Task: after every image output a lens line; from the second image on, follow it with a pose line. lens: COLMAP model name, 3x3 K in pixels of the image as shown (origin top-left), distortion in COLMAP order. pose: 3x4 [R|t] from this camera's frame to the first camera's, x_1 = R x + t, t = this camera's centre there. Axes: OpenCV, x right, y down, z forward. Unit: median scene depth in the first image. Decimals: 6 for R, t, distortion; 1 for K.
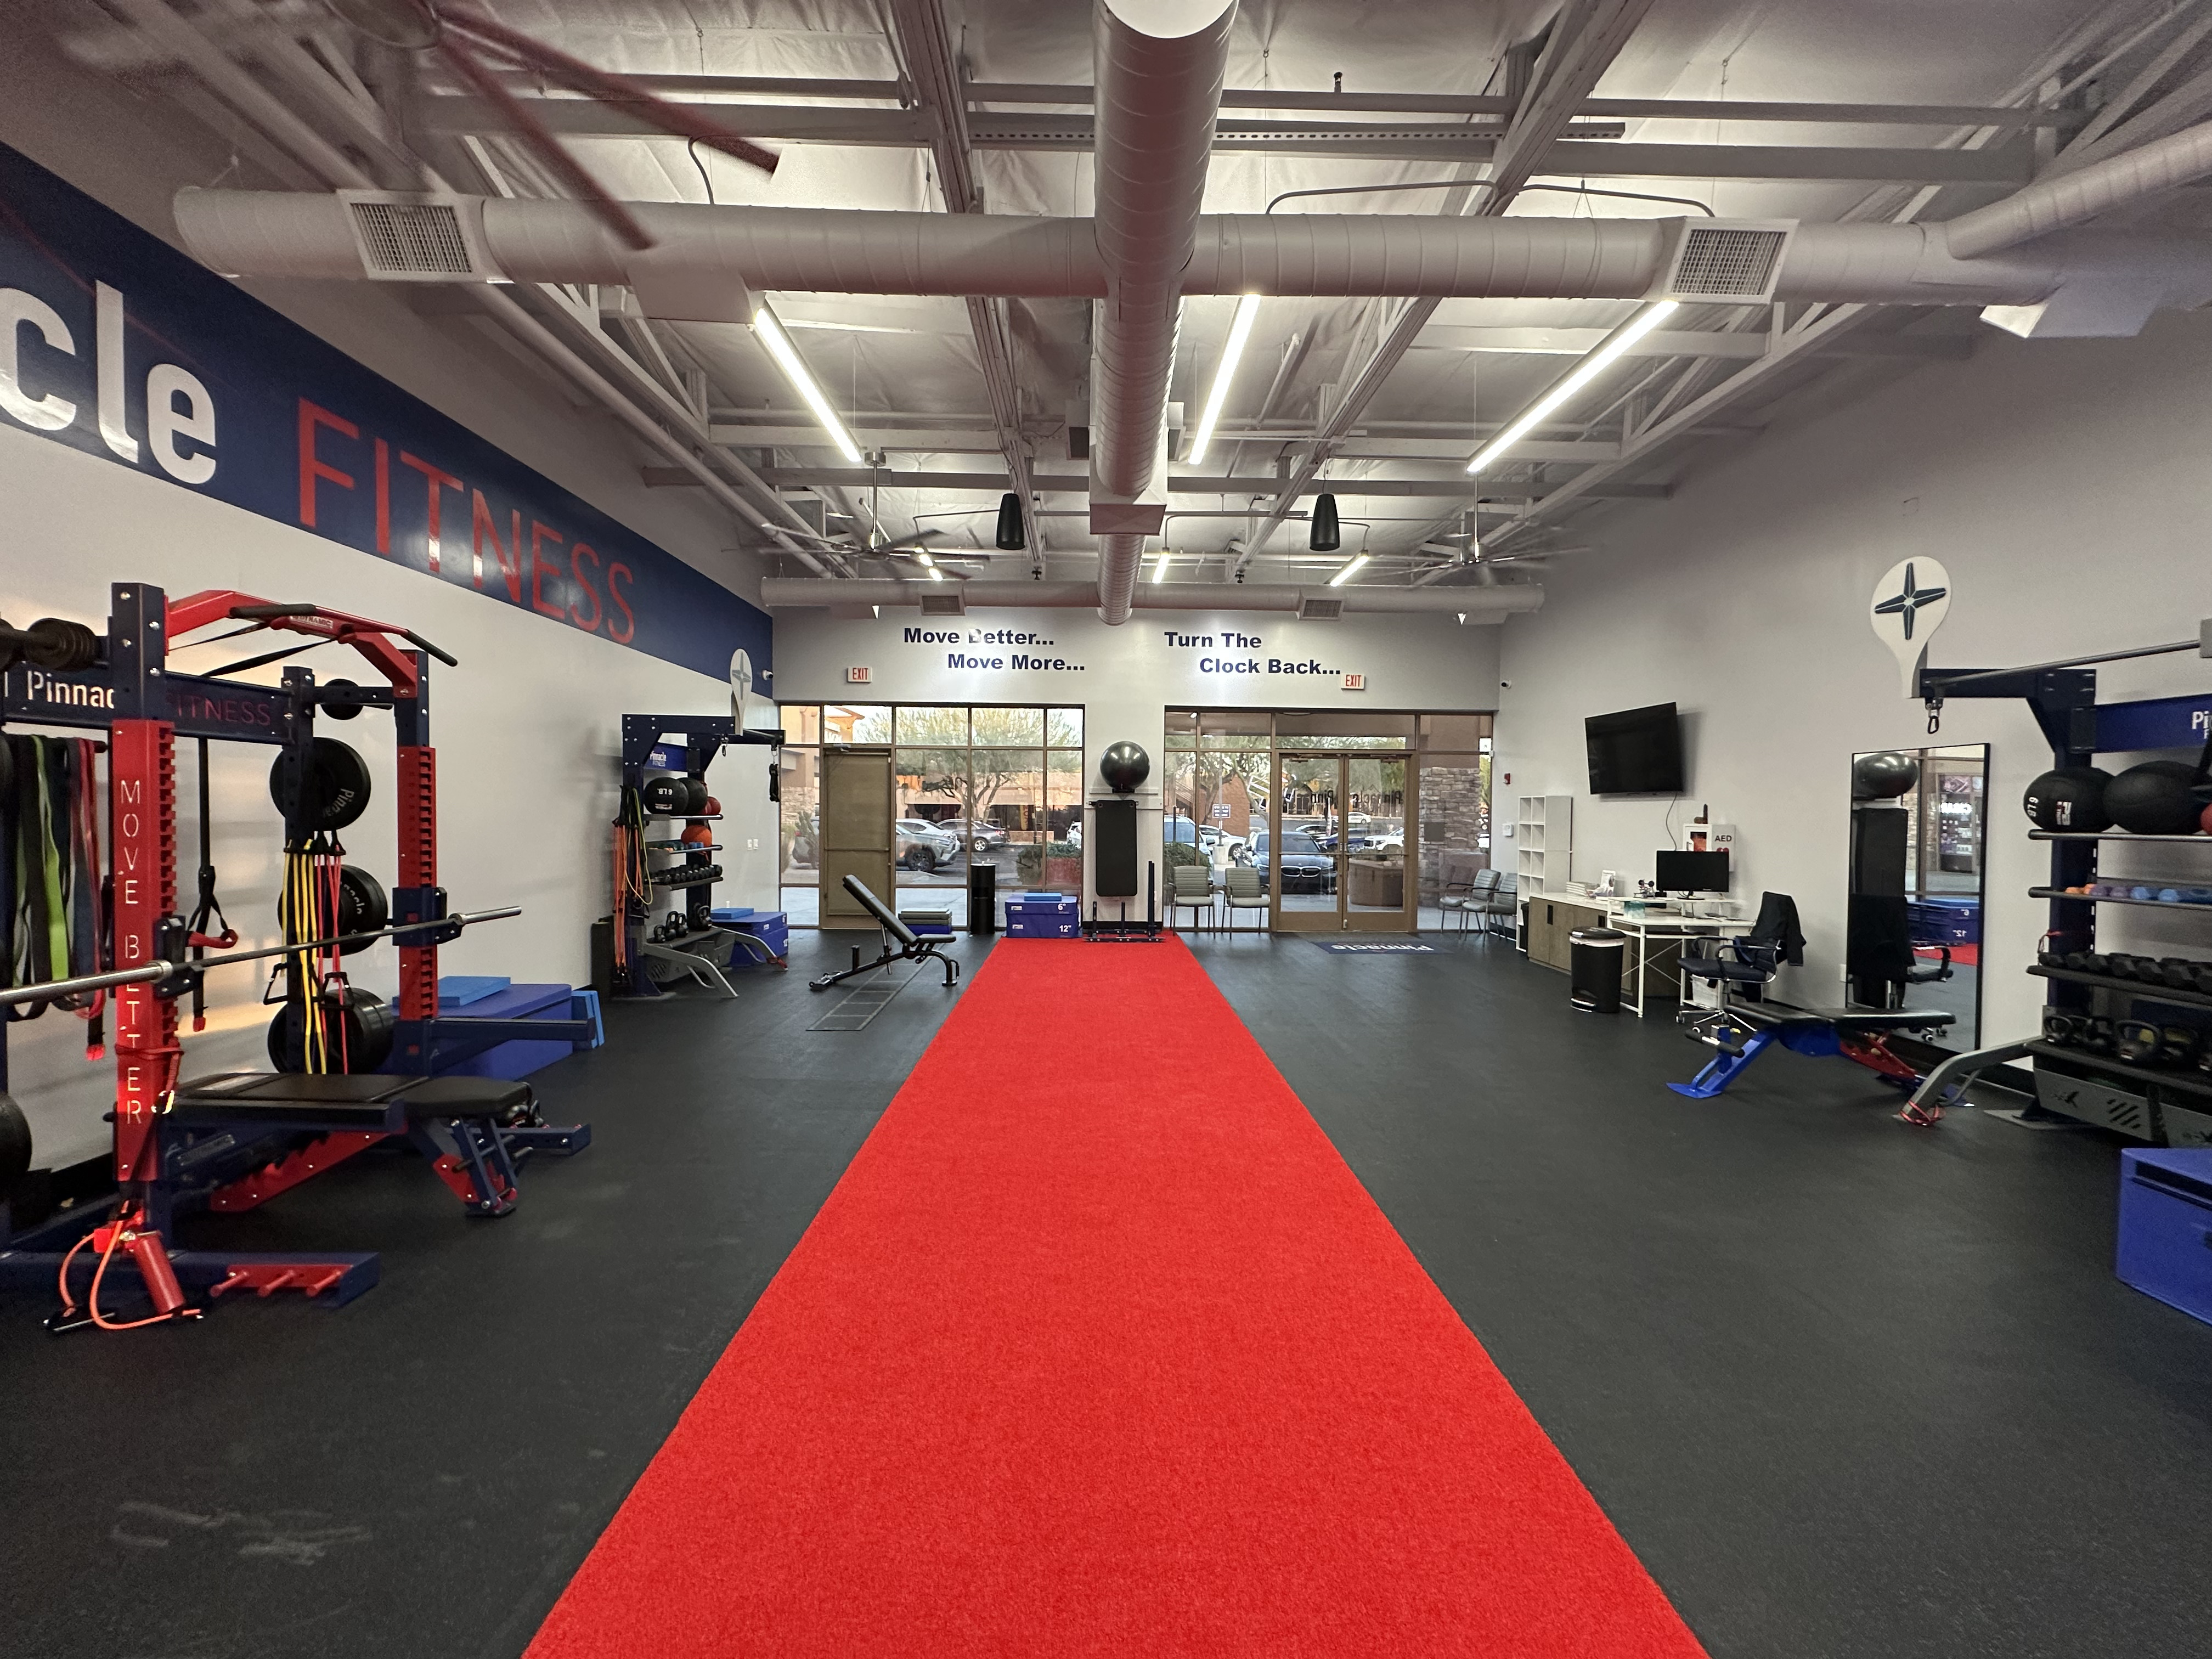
lens RADIAL K [[888.6, 0, 1106.0], [0, 888.6, 829.5], [0, 0, 1]] dist [-0.000274, -0.000224]
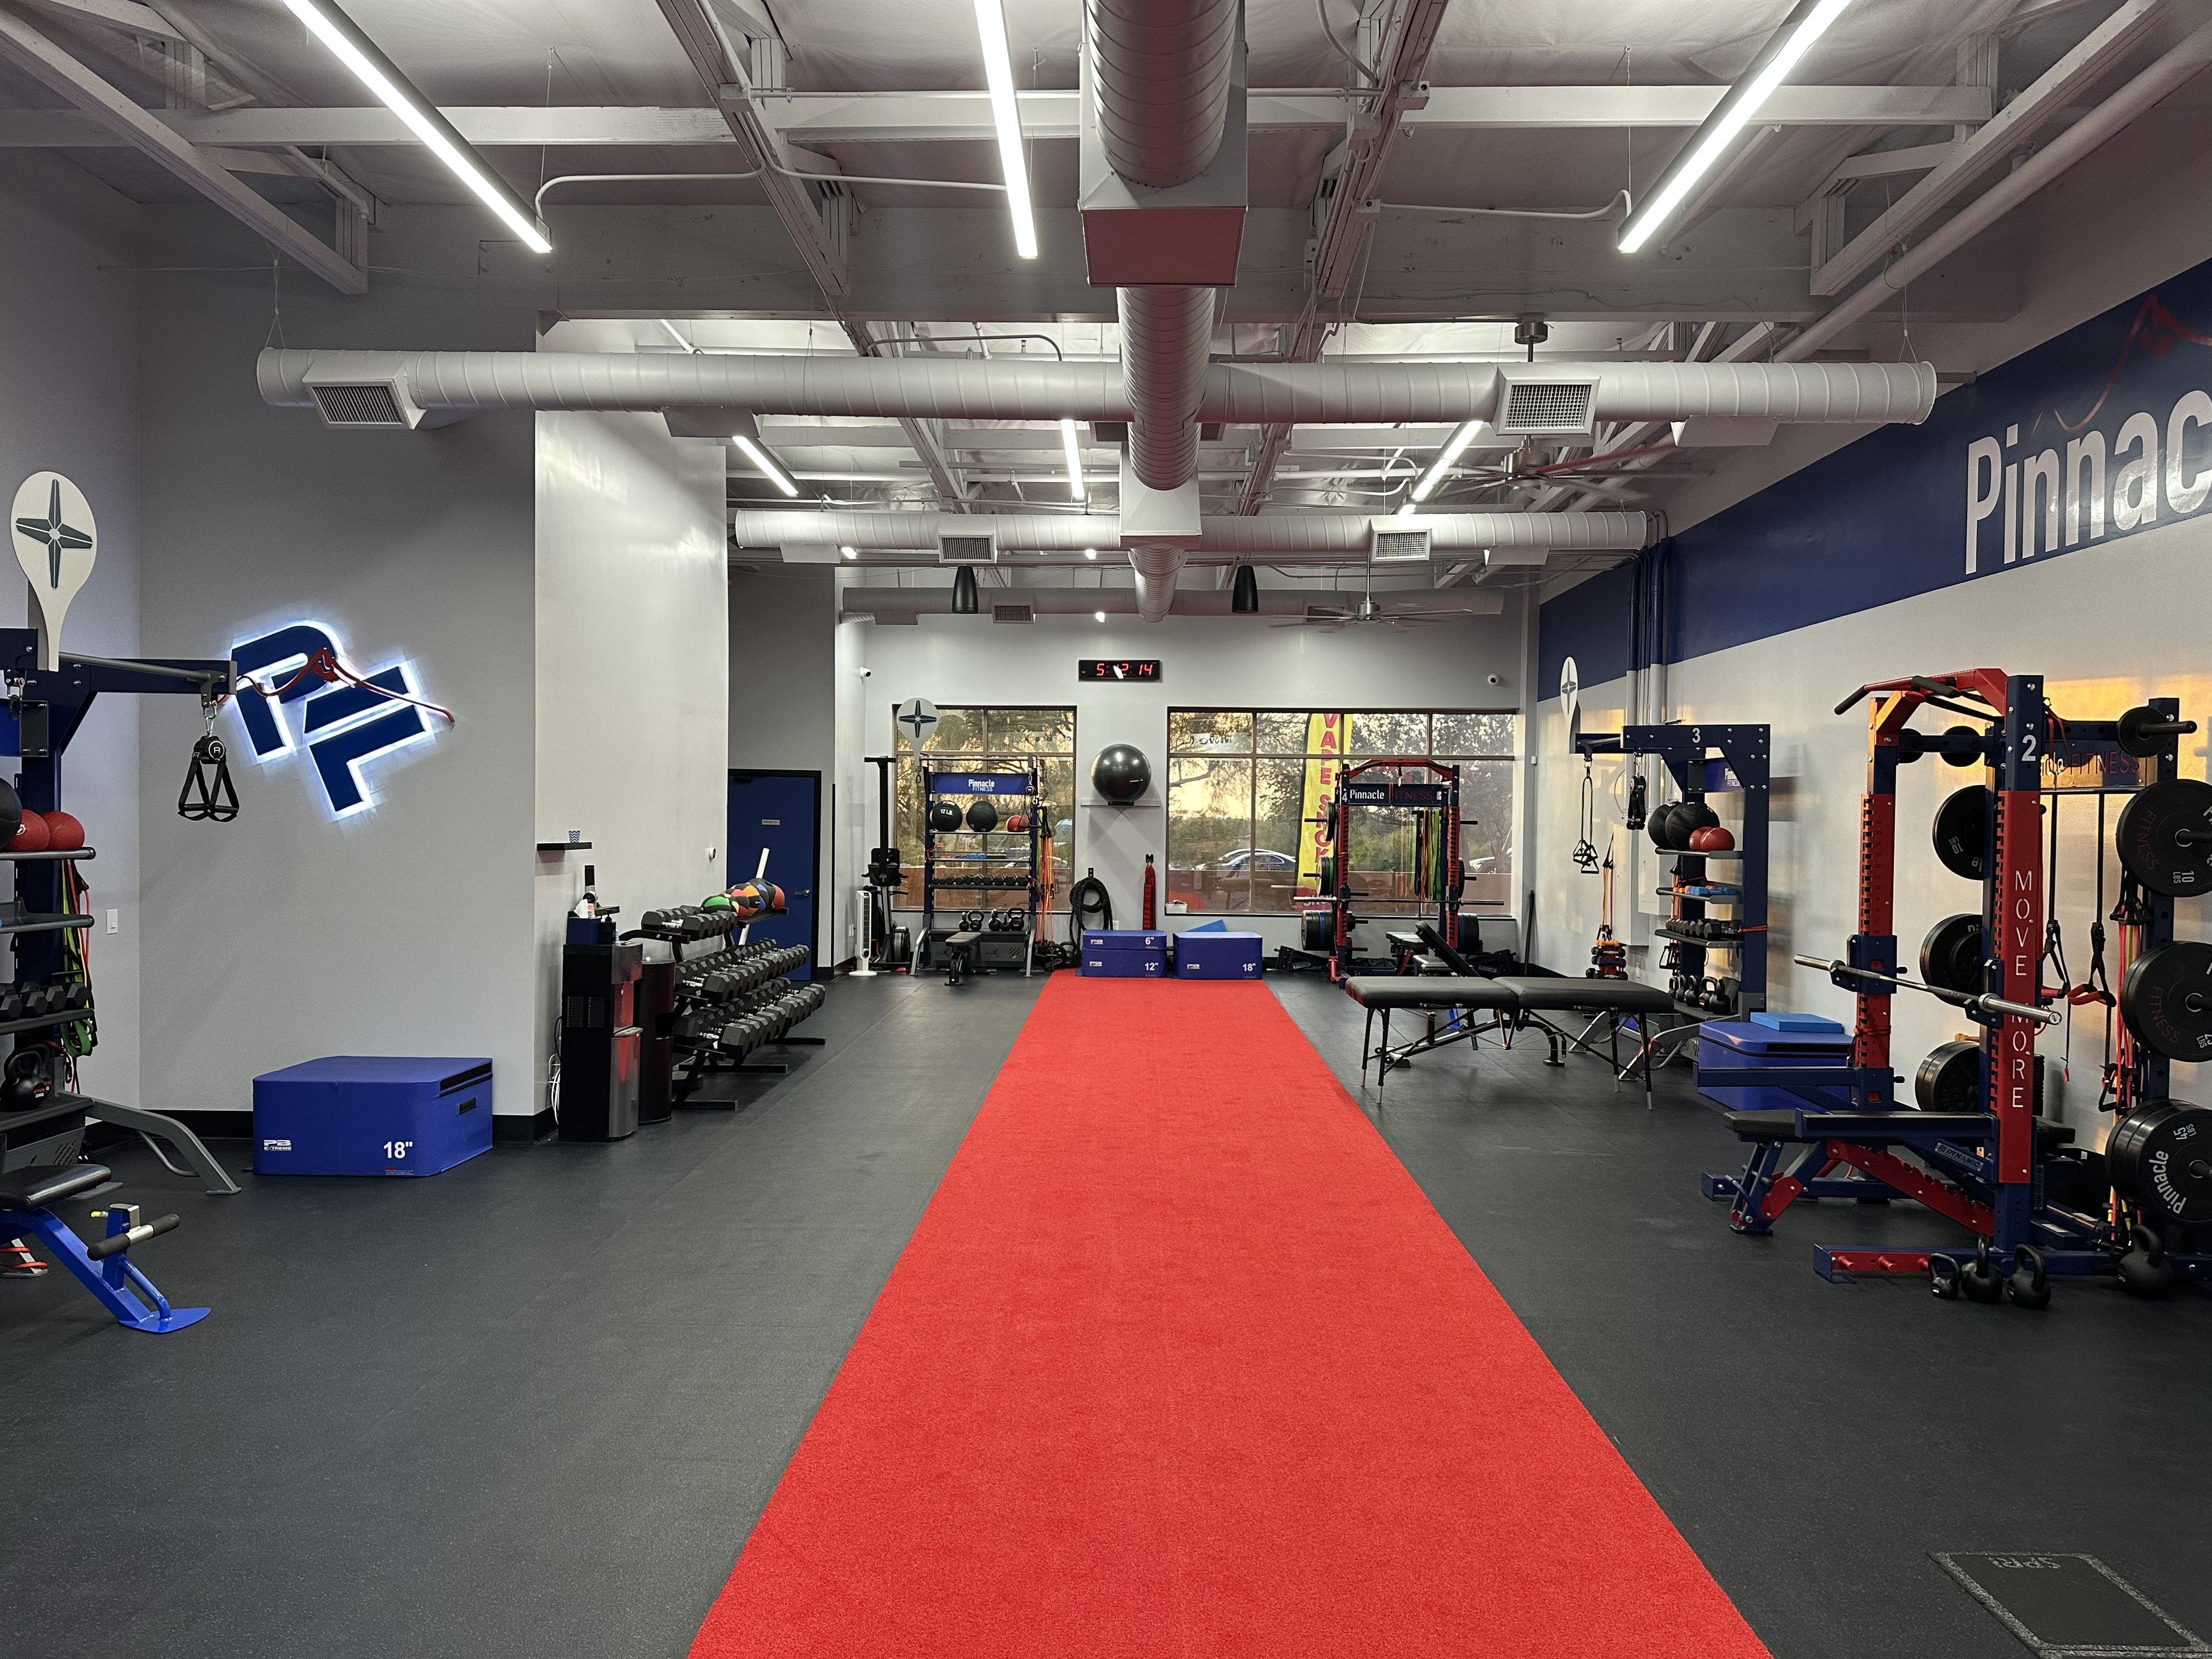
lens RADIAL K [[1576.1, 0, 1106.0], [0, 1576.1, 829.5], [0, 0, 1]] dist [0.003629, -0.001320]
pose [[-0.998993, -0.015510, 0.042102, 0.007009], [-0.013933, 0.999200, 0.037495, -0.079537], [-0.042650, 0.036871, -0.998409, 2.233762]]
